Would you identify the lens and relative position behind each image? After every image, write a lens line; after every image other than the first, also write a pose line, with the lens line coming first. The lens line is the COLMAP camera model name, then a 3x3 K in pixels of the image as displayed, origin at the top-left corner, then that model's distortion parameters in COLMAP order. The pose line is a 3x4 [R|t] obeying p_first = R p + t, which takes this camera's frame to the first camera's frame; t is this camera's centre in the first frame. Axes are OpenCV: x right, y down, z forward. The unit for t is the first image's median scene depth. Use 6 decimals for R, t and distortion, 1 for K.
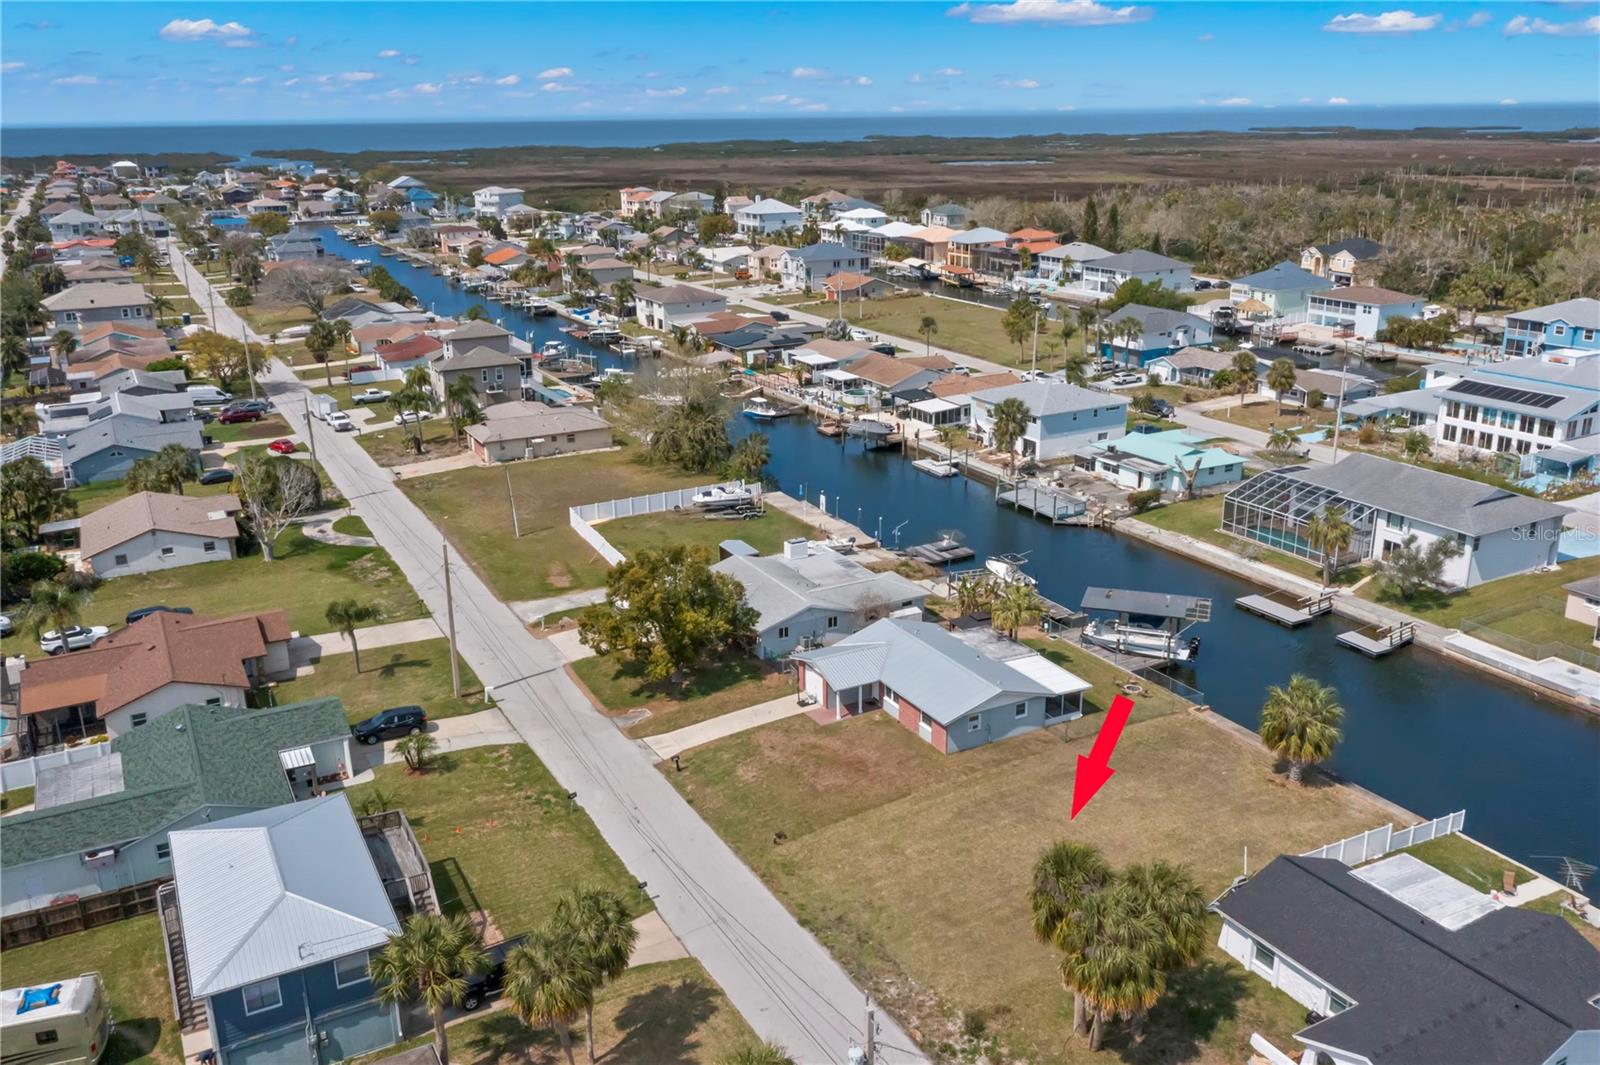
lens RADIAL K [[1300.5, 0, 801.2], [0, 1300.5, 536.7], [0, 0, 1]] dist [-0.005539, 0.007692]
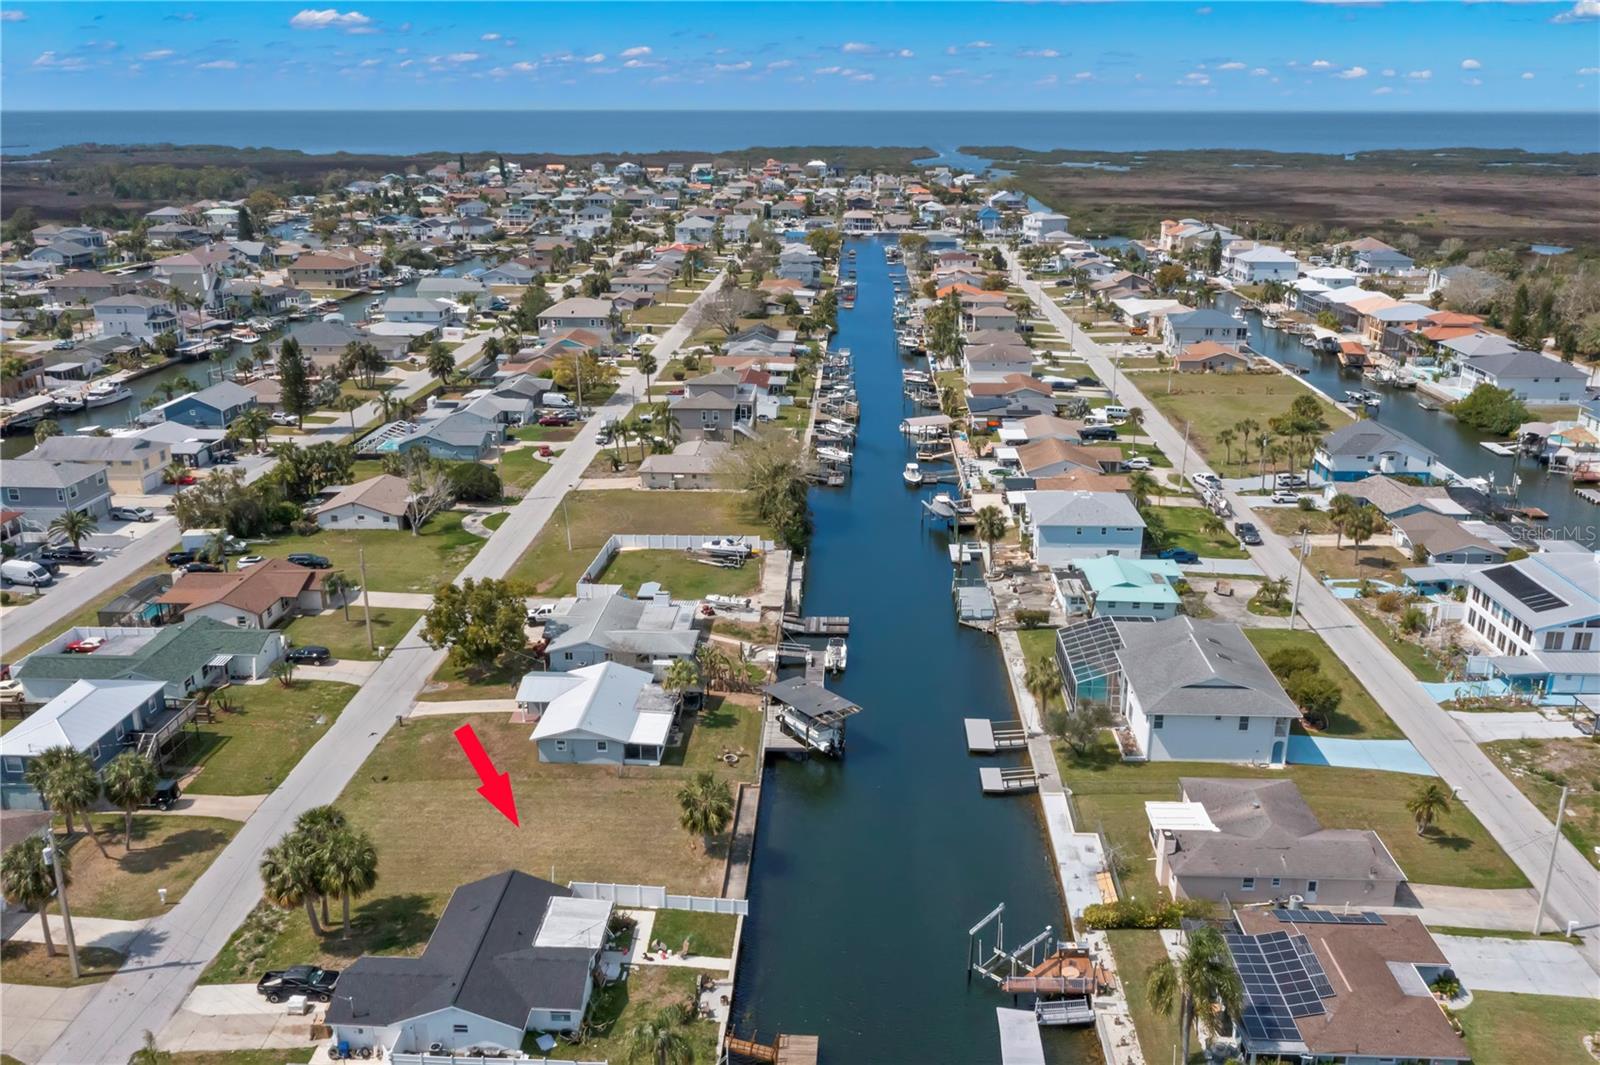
lens RADIAL K [[1300.5, 0, 802.9], [0, 1300.5, 529.1], [0, 0, 1]] dist [-0.005539, 0.007692]
pose [[0.853839, 0.173138, -0.490899, 0.623956], [-0.170533, 0.984059, 0.050458, -0.125236], [0.491810, 0.040631, 0.869754, -0.059800]]
